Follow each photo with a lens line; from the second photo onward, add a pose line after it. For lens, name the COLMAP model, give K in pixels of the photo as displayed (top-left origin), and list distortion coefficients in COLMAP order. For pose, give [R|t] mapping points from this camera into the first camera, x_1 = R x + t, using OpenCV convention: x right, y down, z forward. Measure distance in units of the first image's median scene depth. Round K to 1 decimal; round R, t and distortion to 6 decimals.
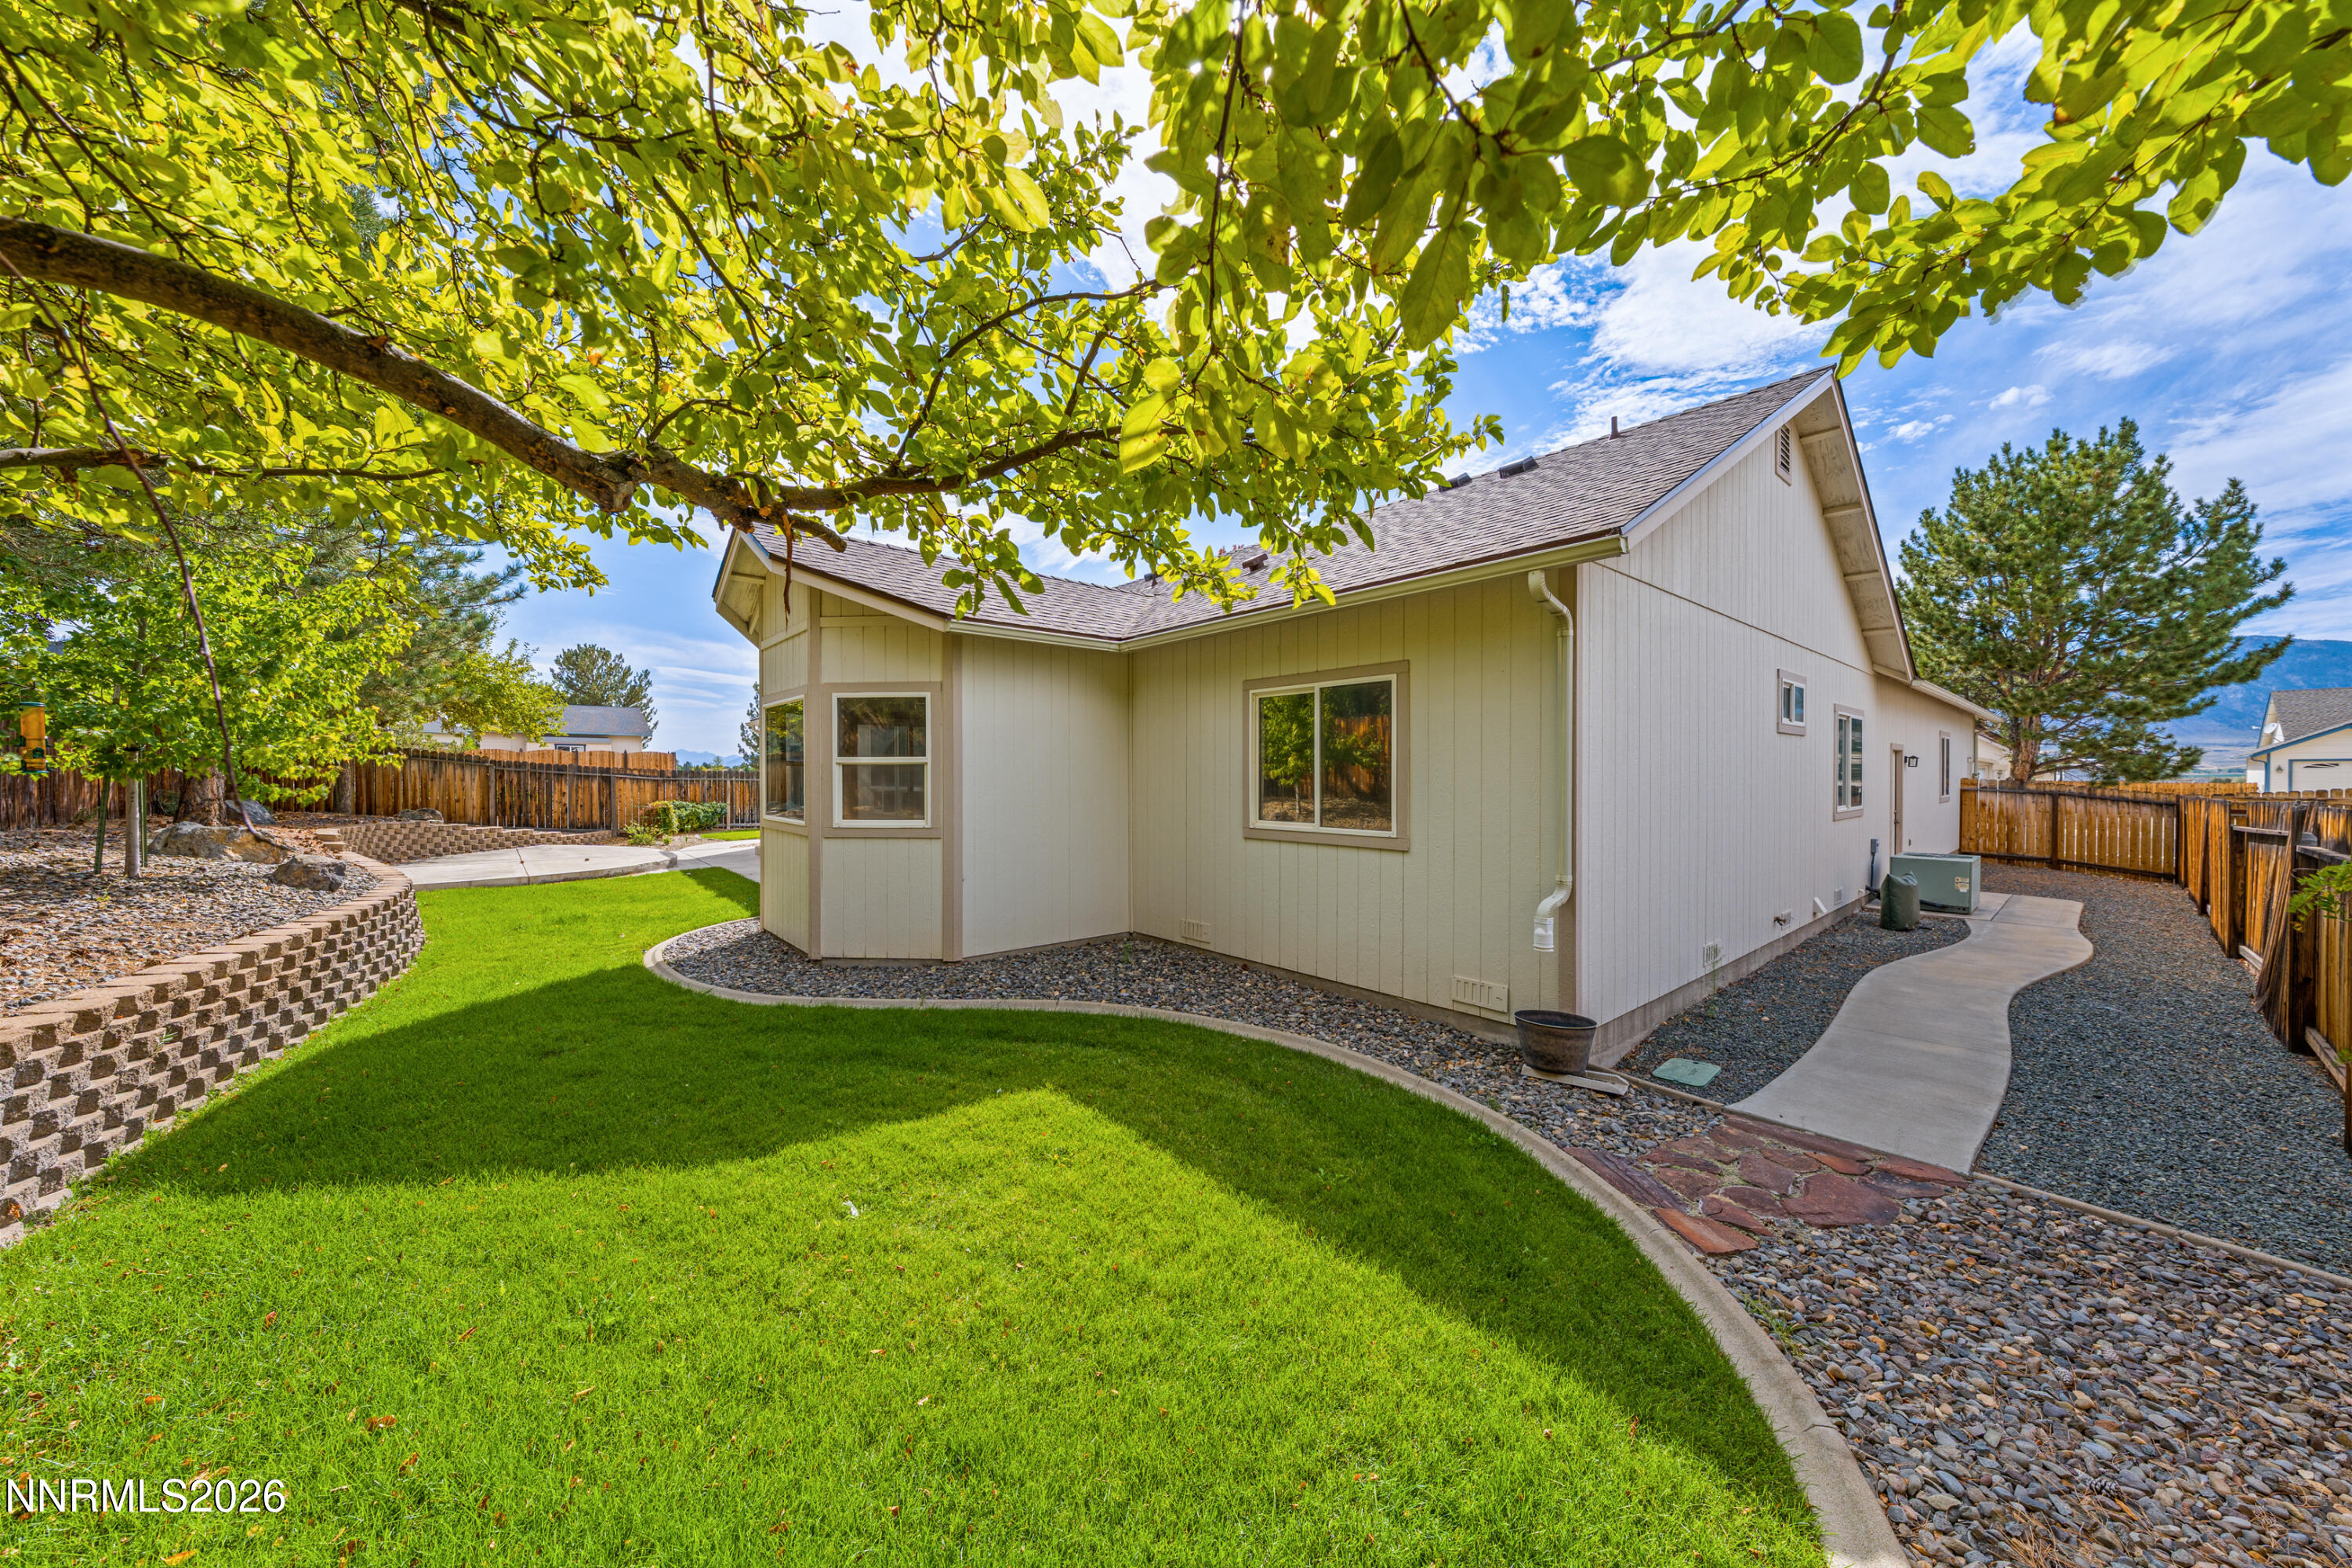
lens RADIAL K [[803.0, 0, 1176.0], [0, 803.0, 784.0], [0, 0, 1]] dist [-0.000578, 0.000017]
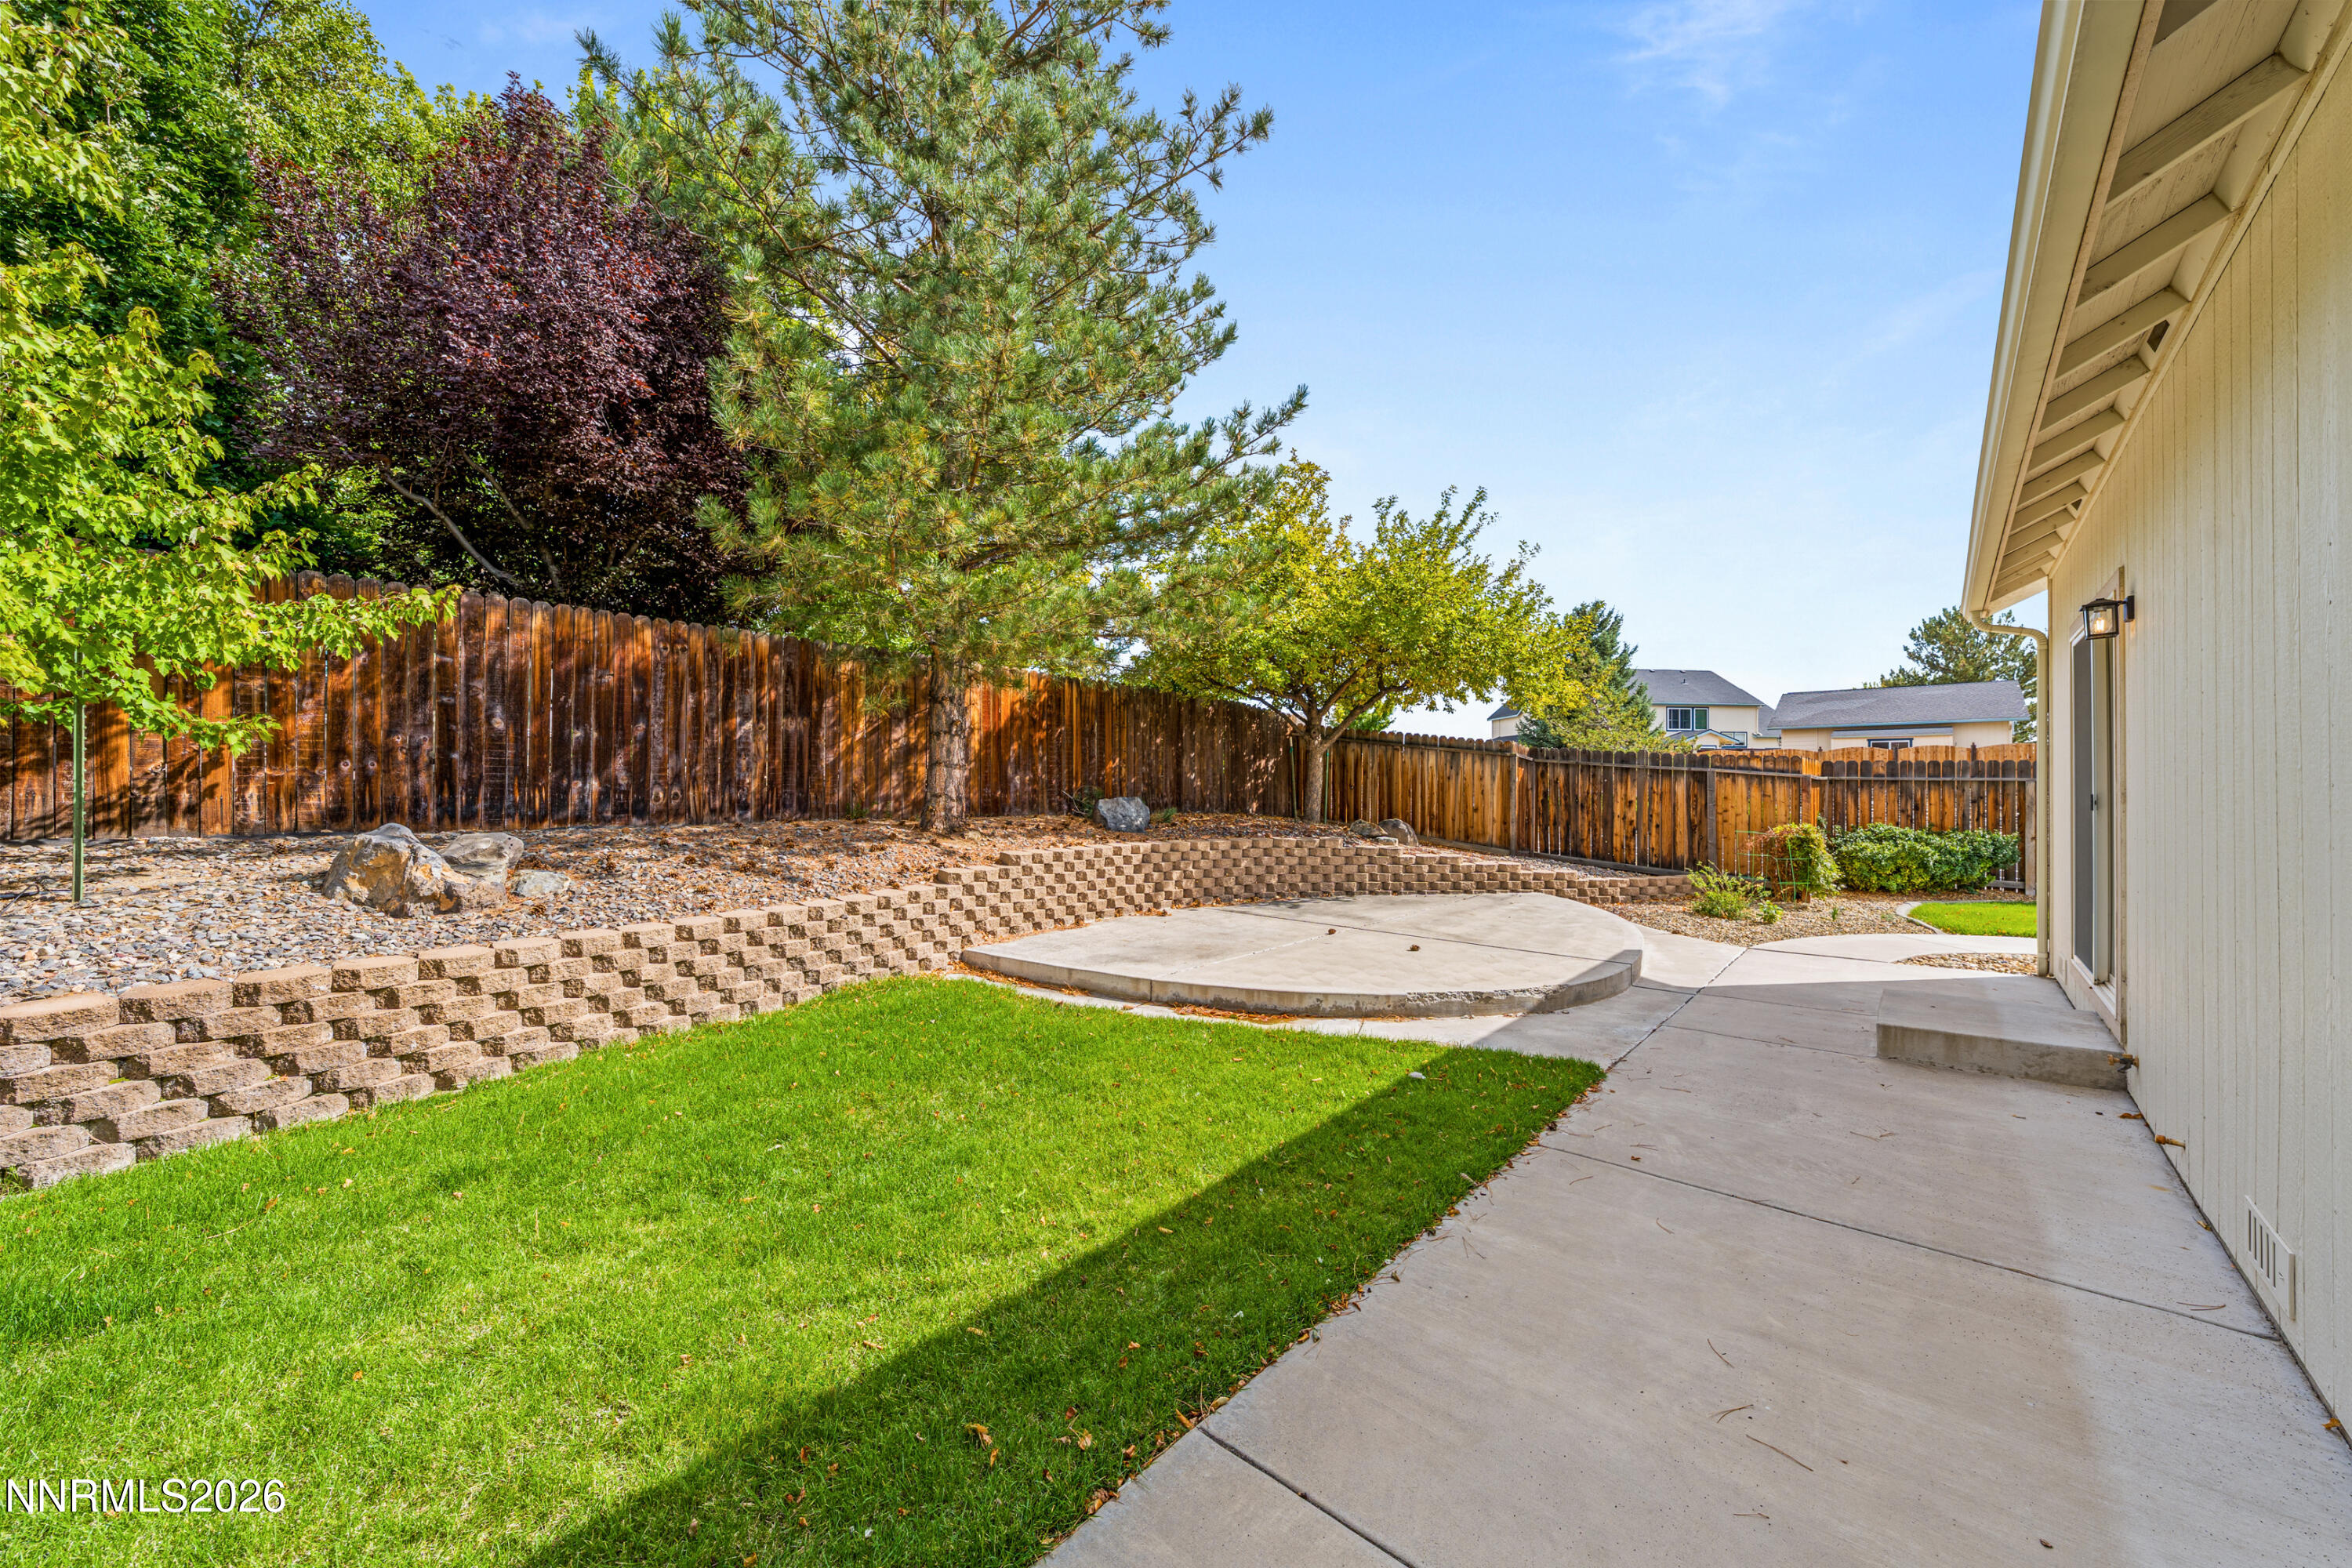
lens RADIAL K [[839.2, 0, 1176.0], [0, 839.2, 784.0], [0, 0, 1]] dist [-0.000185, 0.000025]
pose [[0.137271, -0.003400, -0.990528, -0.216546], [-0.011981, 0.999915, -0.005093, 0.005646], [0.990461, 0.012566, 0.137218, 0.589664]]
